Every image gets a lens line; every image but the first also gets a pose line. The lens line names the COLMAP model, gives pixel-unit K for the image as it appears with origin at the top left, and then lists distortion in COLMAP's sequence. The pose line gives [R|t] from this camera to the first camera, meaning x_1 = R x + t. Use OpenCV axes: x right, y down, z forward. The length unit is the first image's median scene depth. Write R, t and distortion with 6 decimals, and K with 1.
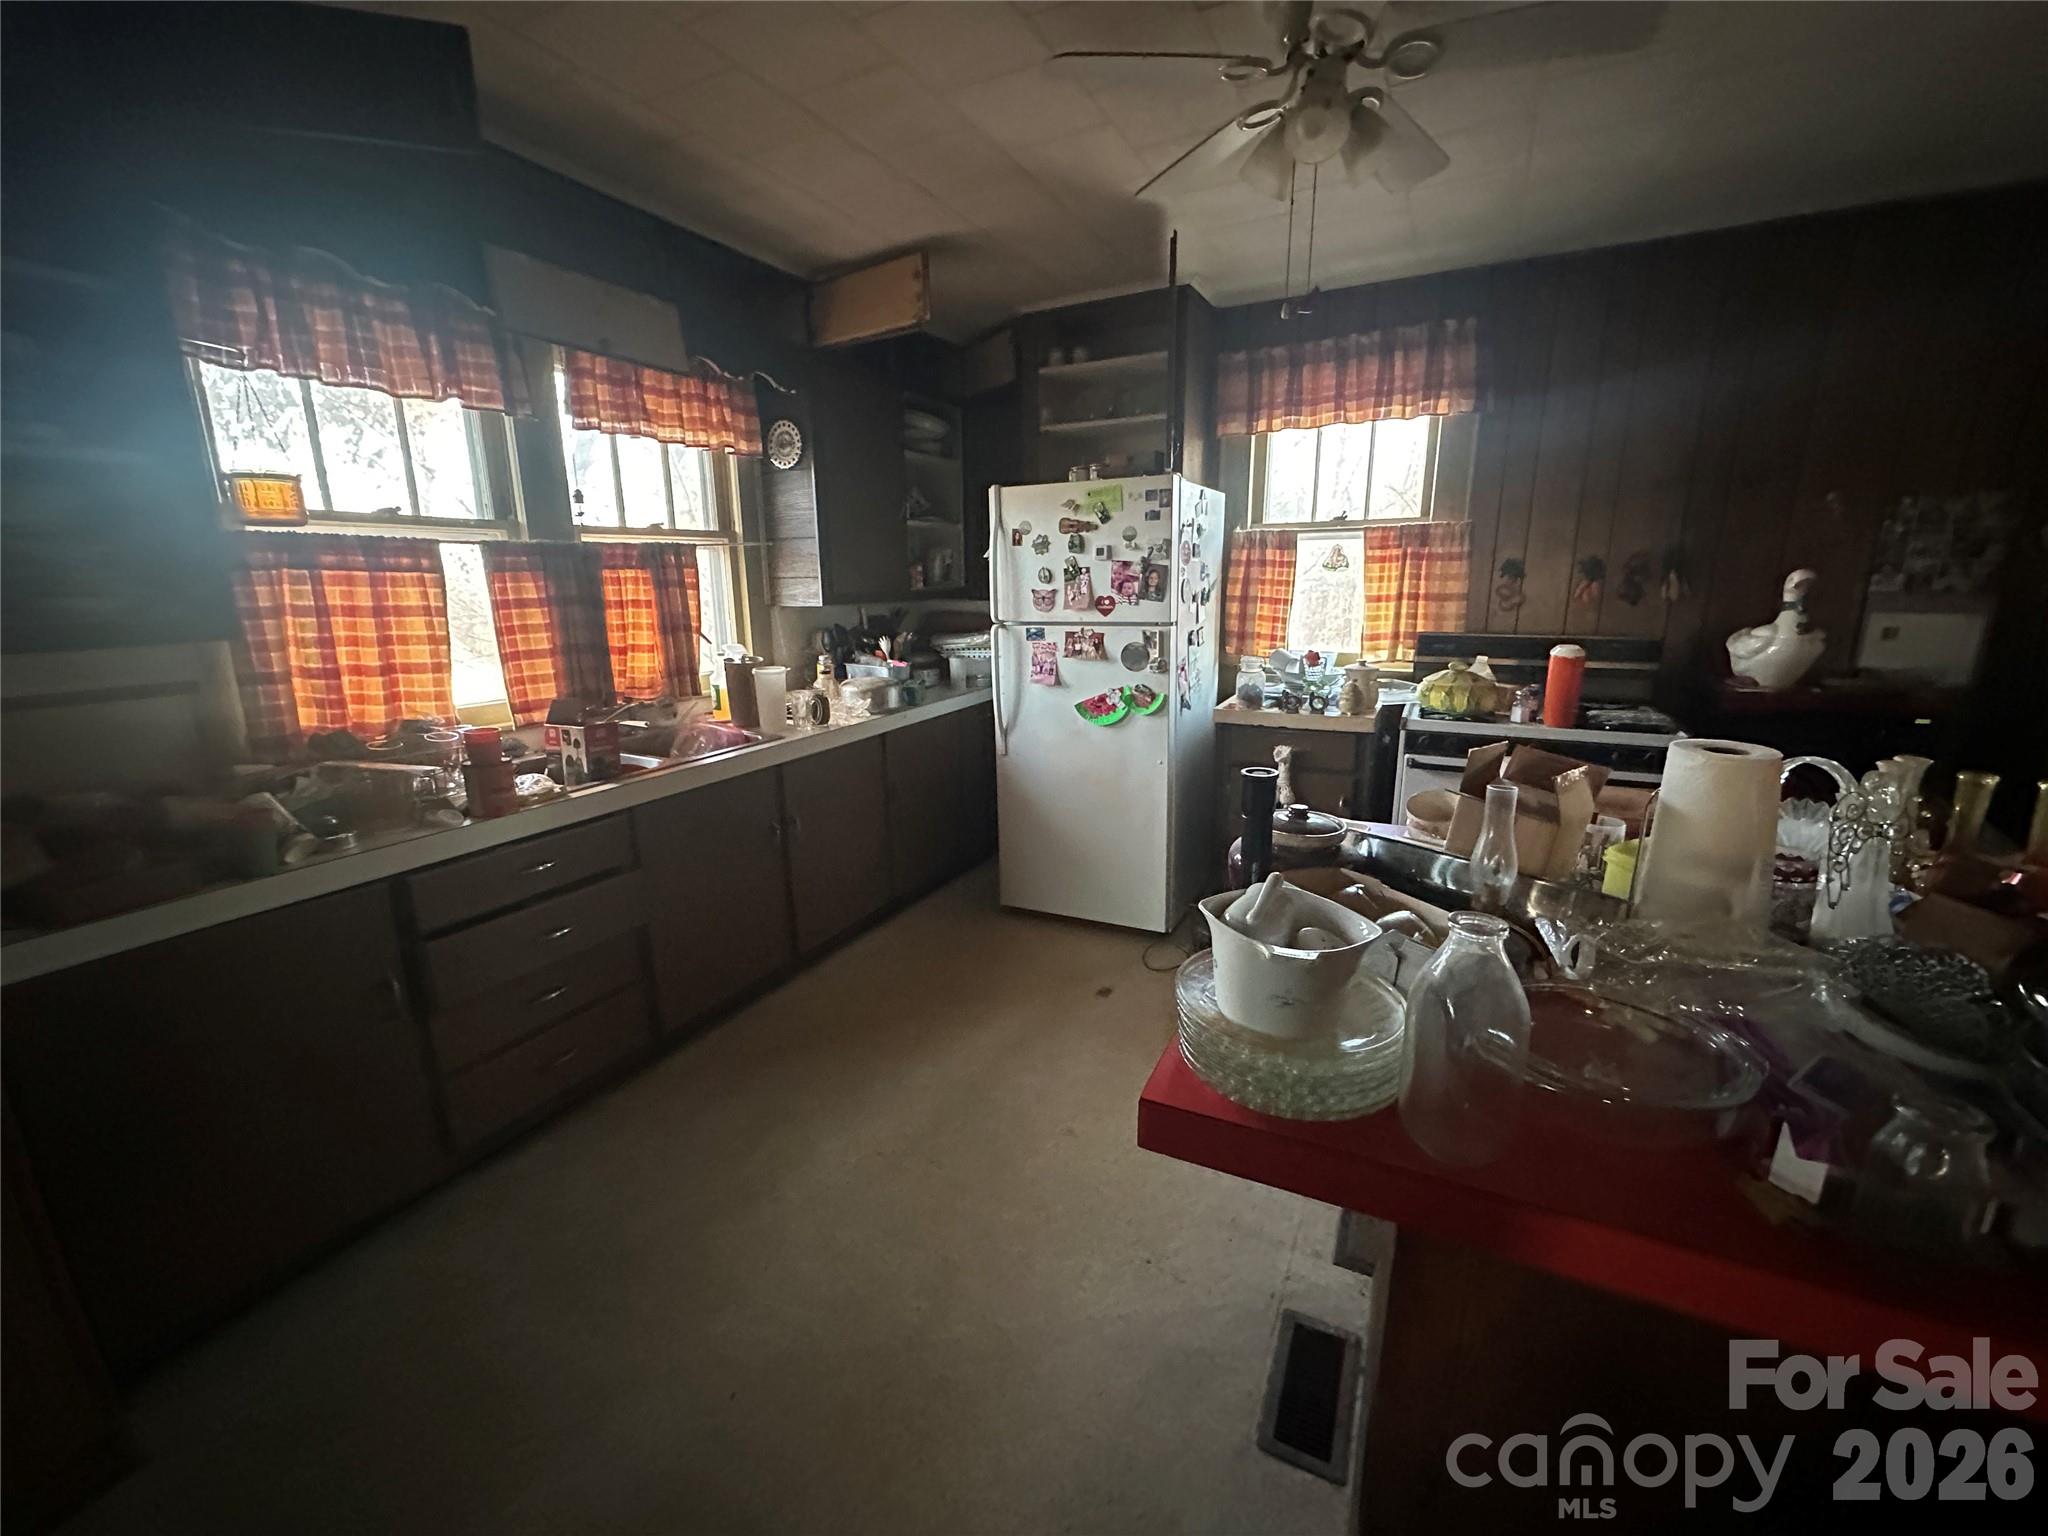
lens RADIAL K [[821.7, 0, 1027.7], [0, 821.7, 764.3], [0, 0, 1]] dist [-0.001488, -0.000166]
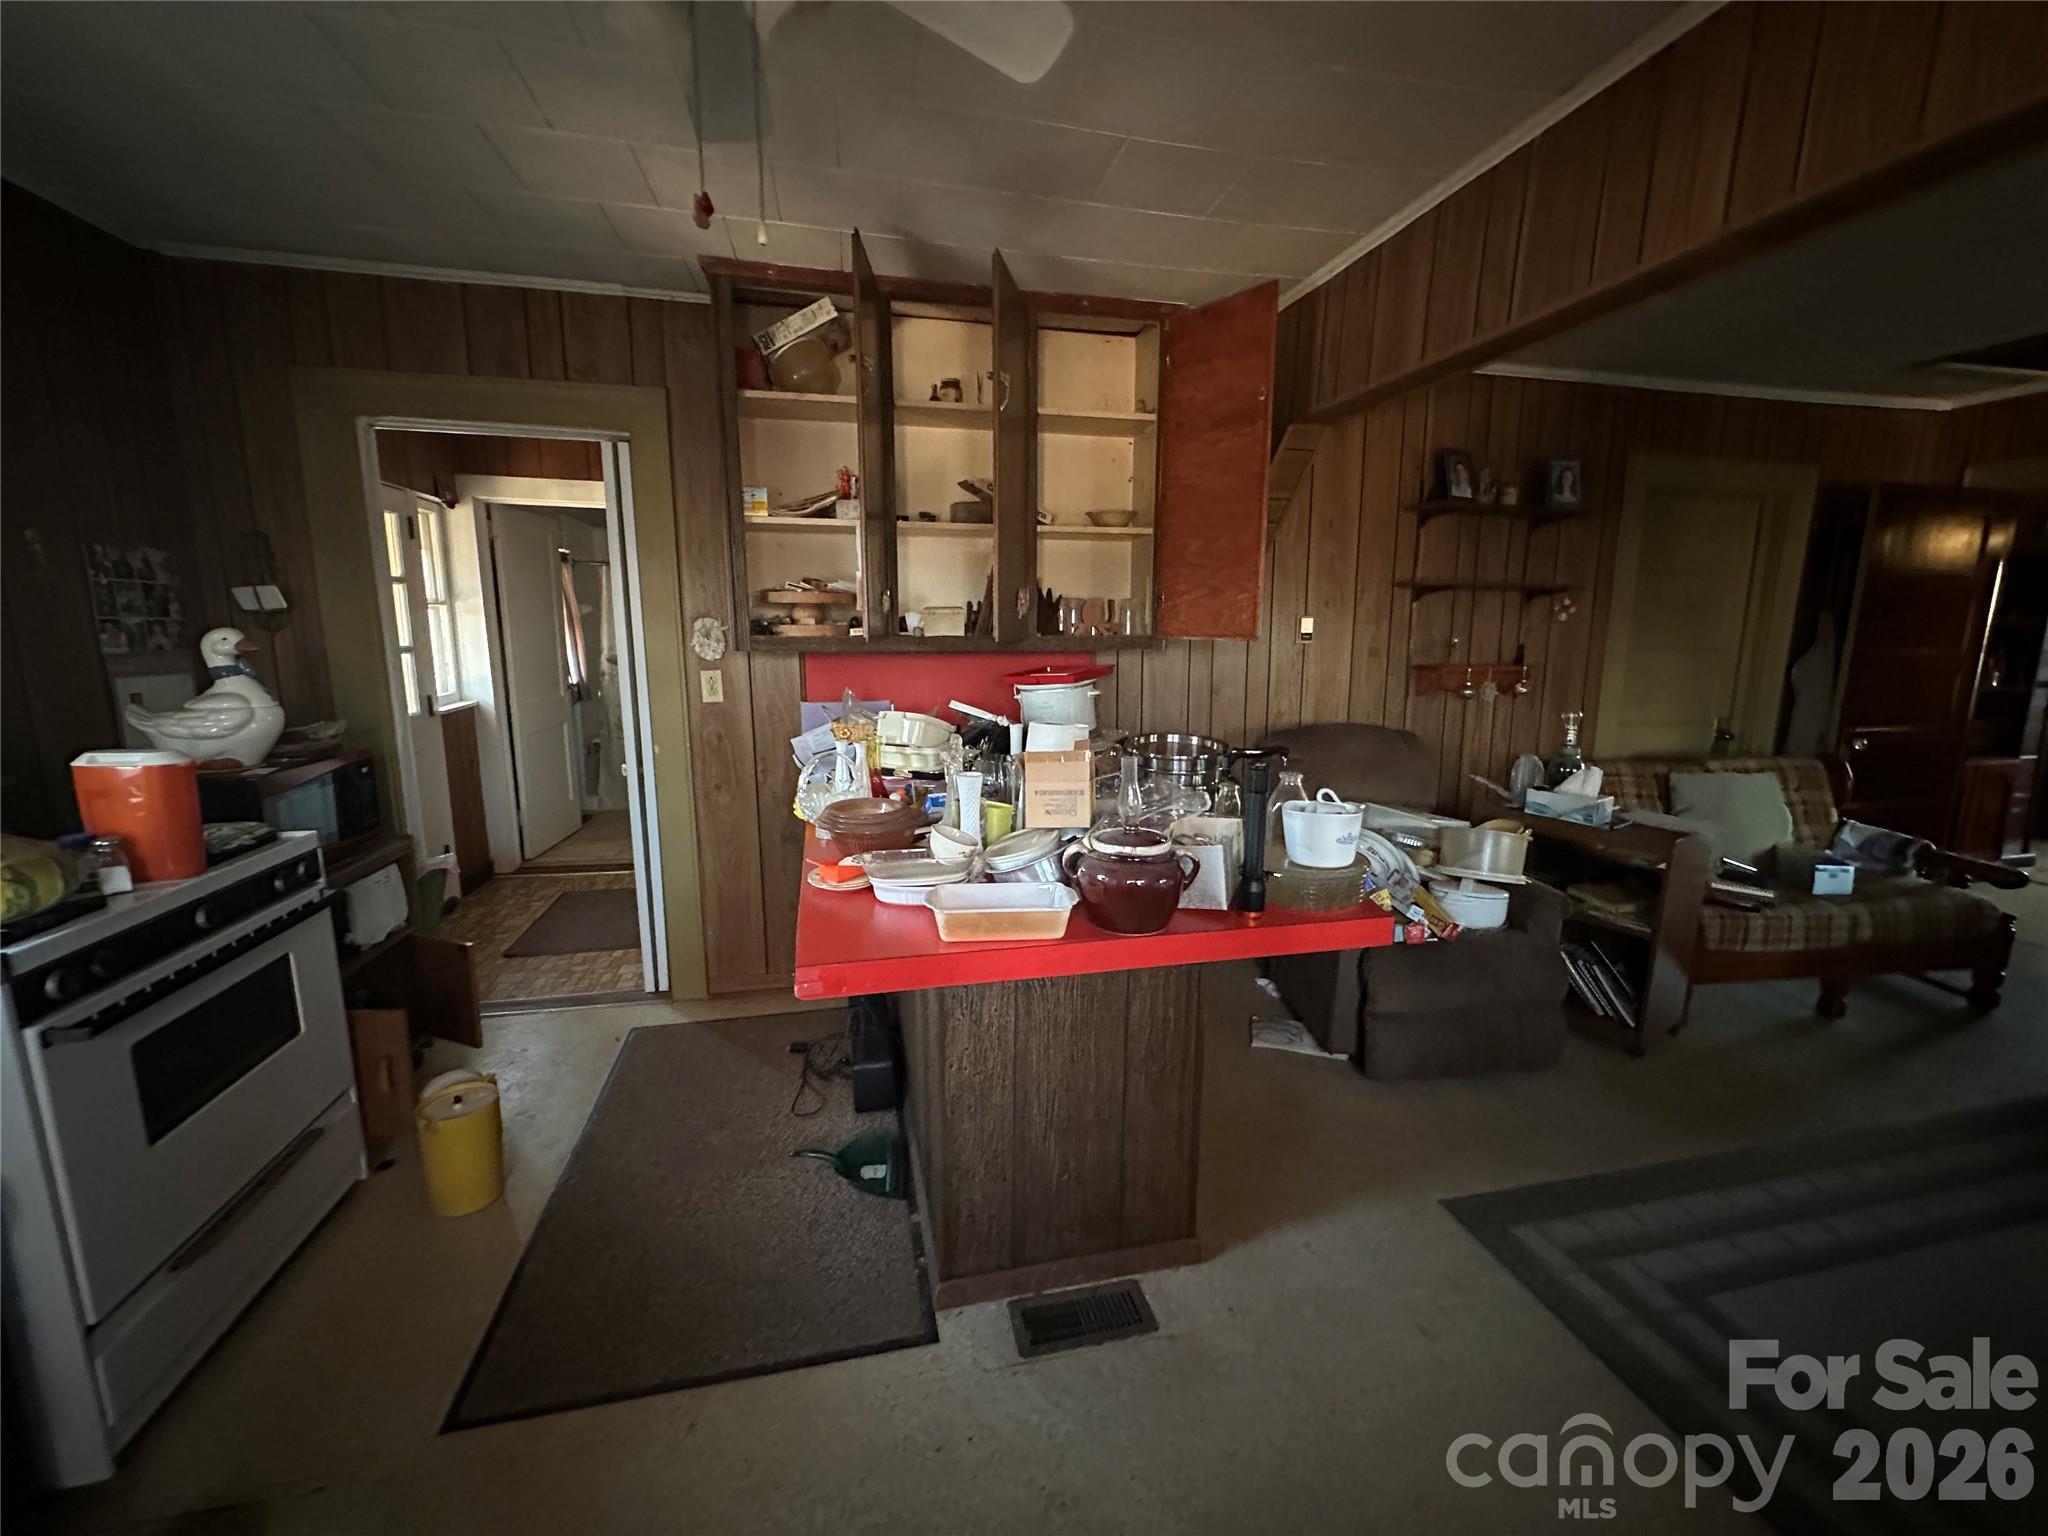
lens RADIAL K [[817.8, 0, 1025.3], [0, 817.8, 761.2], [0, 0, 1]] dist [-0.001578, 0.000061]
pose [[-0.631482, -0.131466, 0.764164, -0.224210], [0.170858, 0.937706, 0.302514, -0.205811], [-0.756332, 0.321595, -0.569683, 0.825757]]
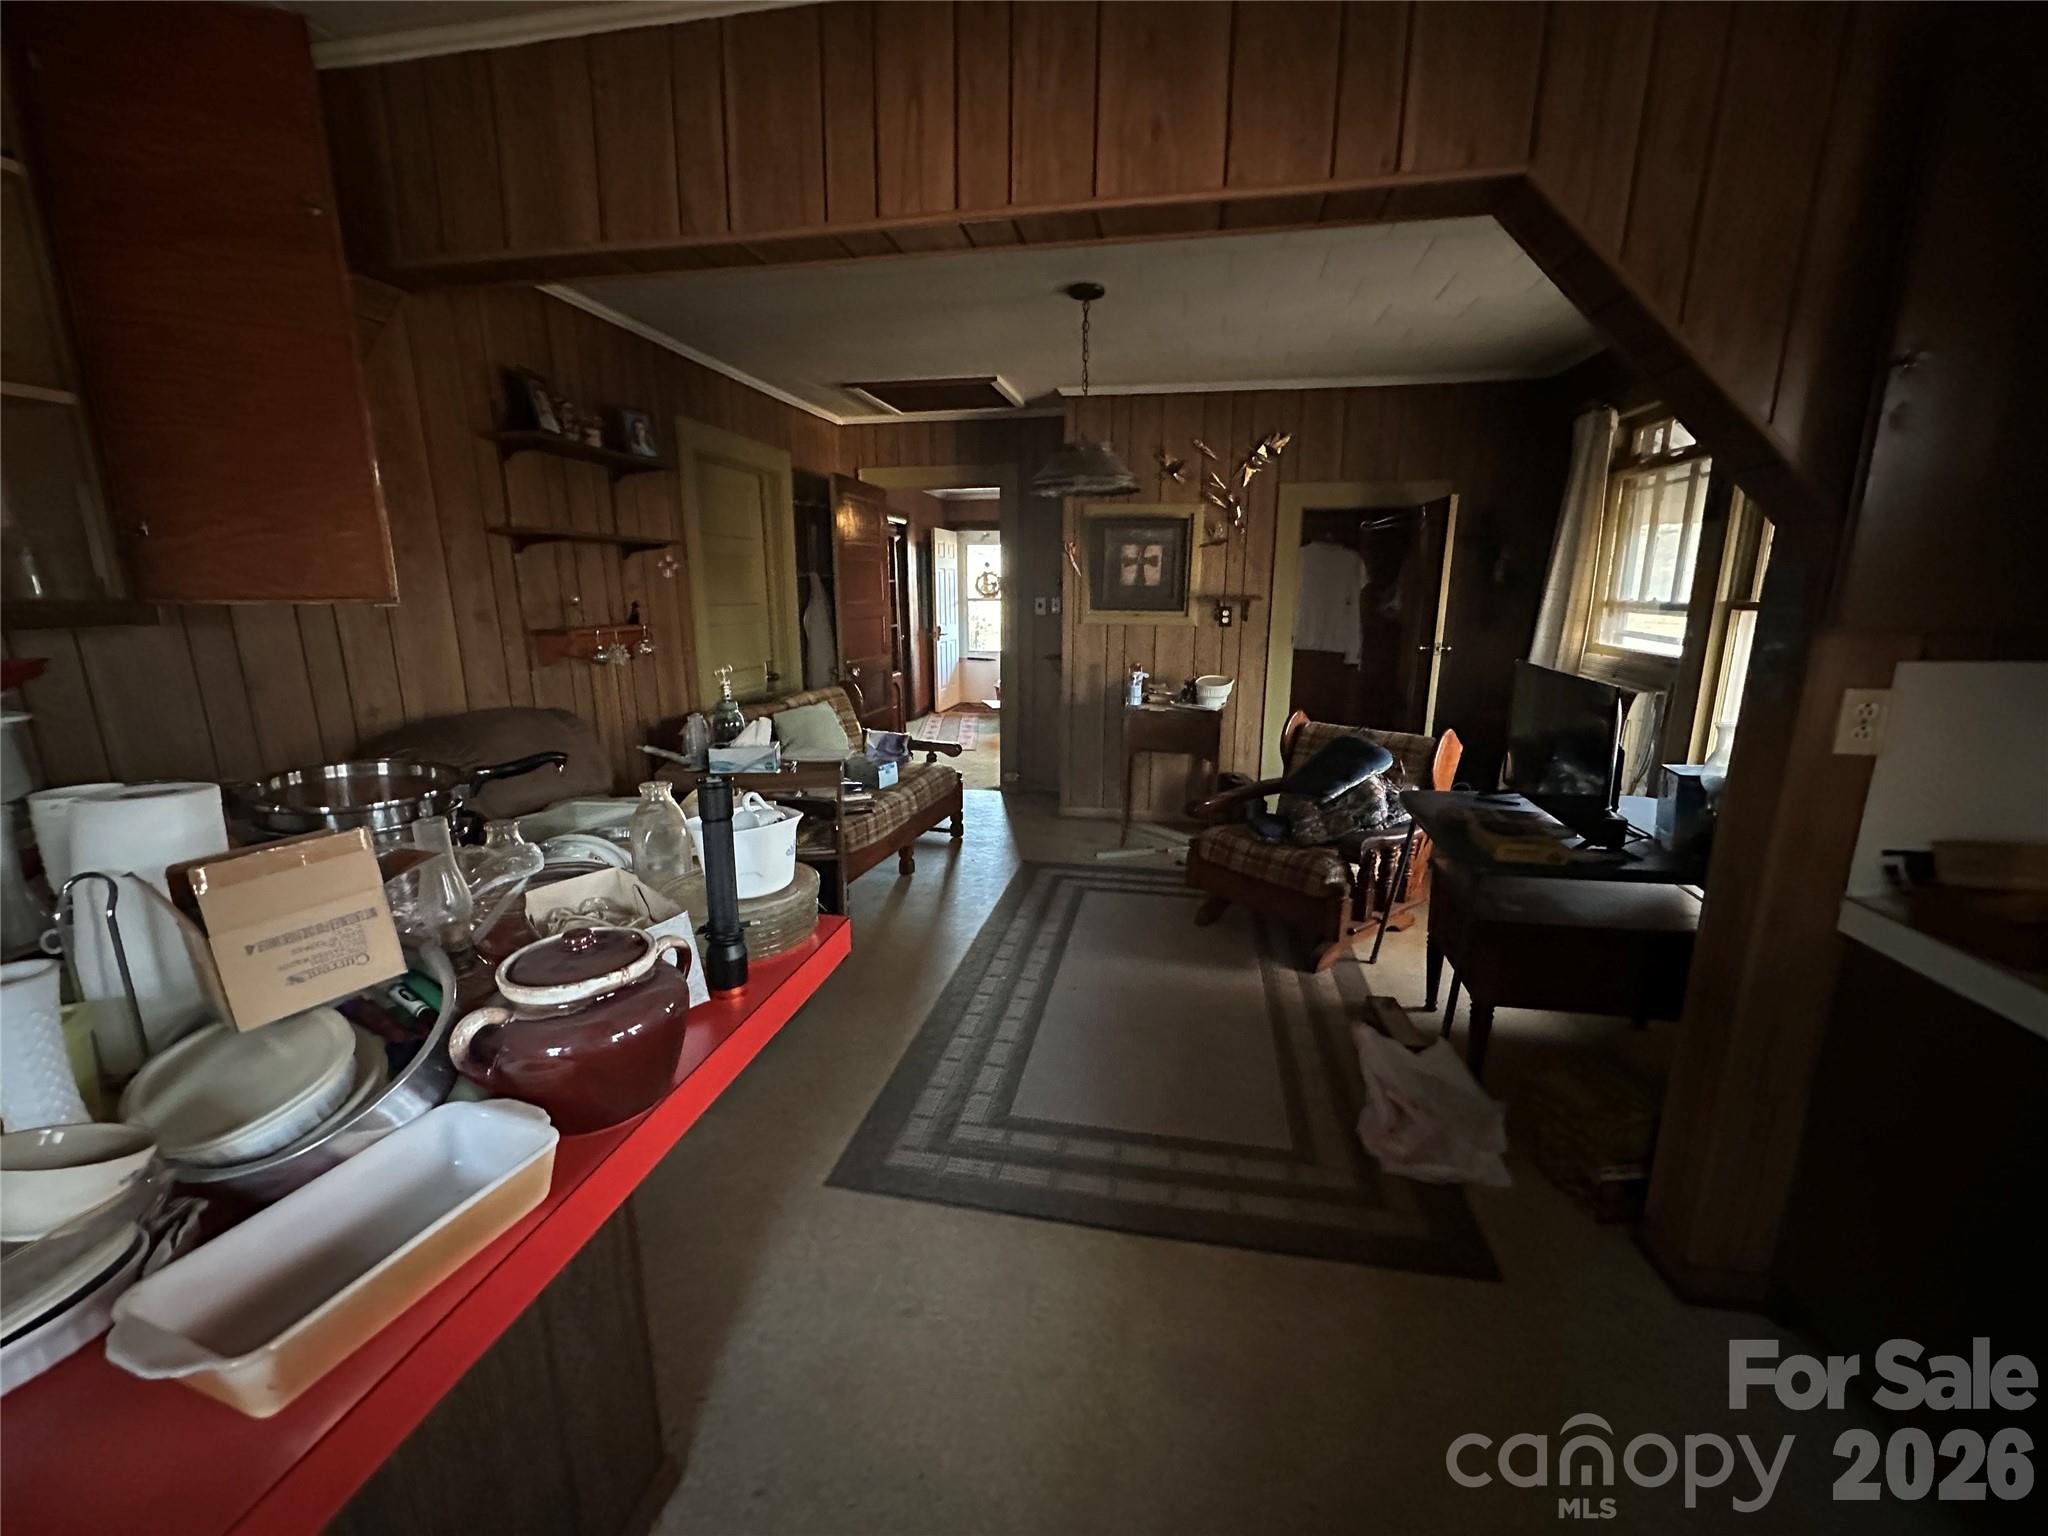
lens RADIAL K [[812.8, 0, 1025.0], [0, 812.8, 766.2], [0, 0, 1]] dist [-0.001708, 0.000121]
pose [[-0.965158, 0.054068, -0.256021, 0.072544], [-0.061342, 0.904405, 0.422243, -0.181382], [0.254376, 0.423236, -0.869577, 0.747467]]
